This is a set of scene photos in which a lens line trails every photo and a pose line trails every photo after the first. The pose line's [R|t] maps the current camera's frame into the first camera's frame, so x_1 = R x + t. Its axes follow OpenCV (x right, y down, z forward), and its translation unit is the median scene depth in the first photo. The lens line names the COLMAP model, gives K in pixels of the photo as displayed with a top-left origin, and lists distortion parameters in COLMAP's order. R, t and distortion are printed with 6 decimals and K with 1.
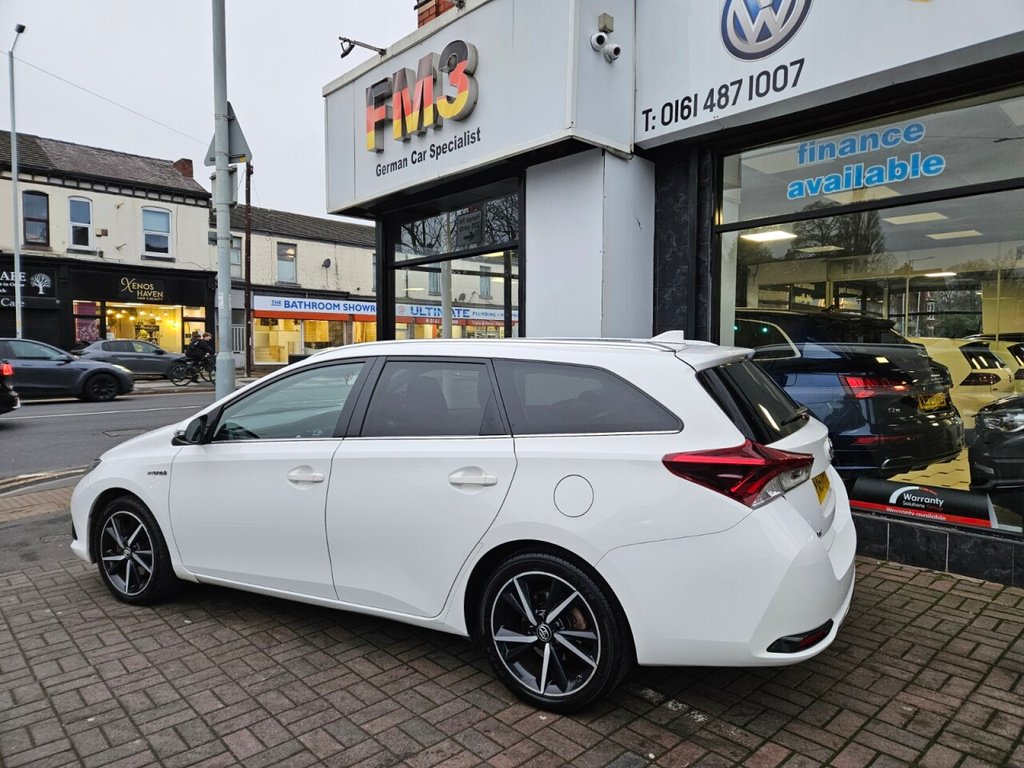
lens RADIAL K [[679.0, 0, 514.3], [0, 679.0, 374.3], [0, 0, 1]] dist [0.077327, -0.061783]
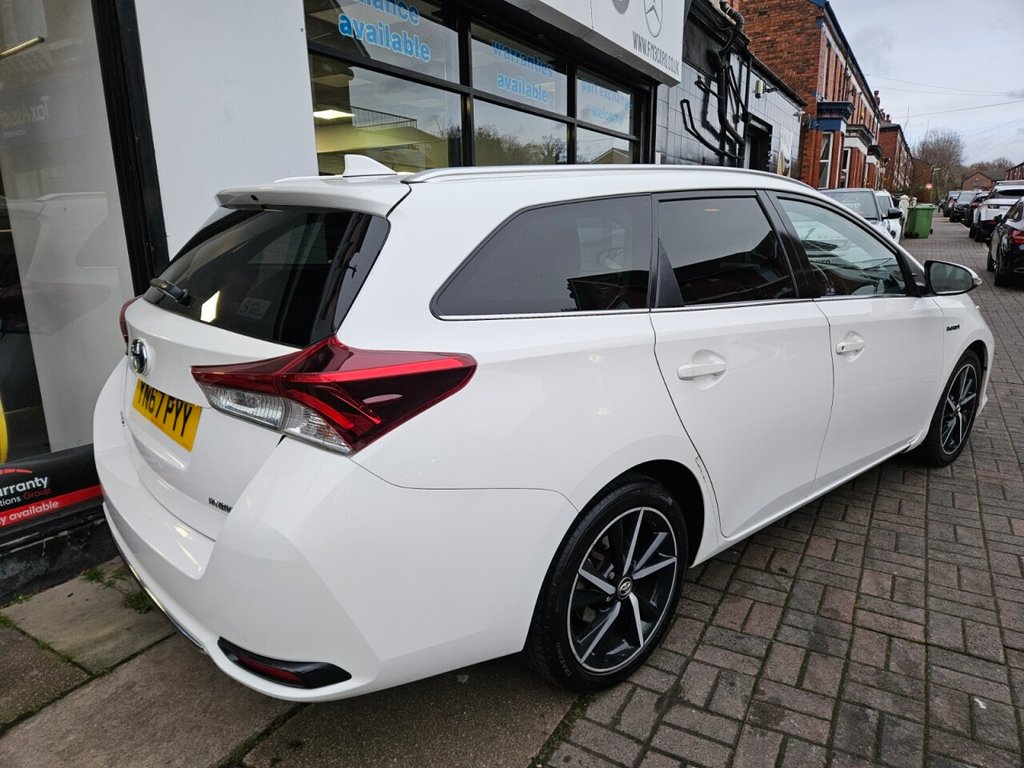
lens RADIAL K [[679.0, 0, 508.9], [0, 679.0, 390.2], [0, 0, 1]] dist [0.077327, -0.061783]
pose [[-0.294359, -0.215023, 0.931192, -0.621239], [0.055566, 0.968862, 0.241287, -0.008846], [-0.954078, 0.122767, -0.273245, 1.124181]]
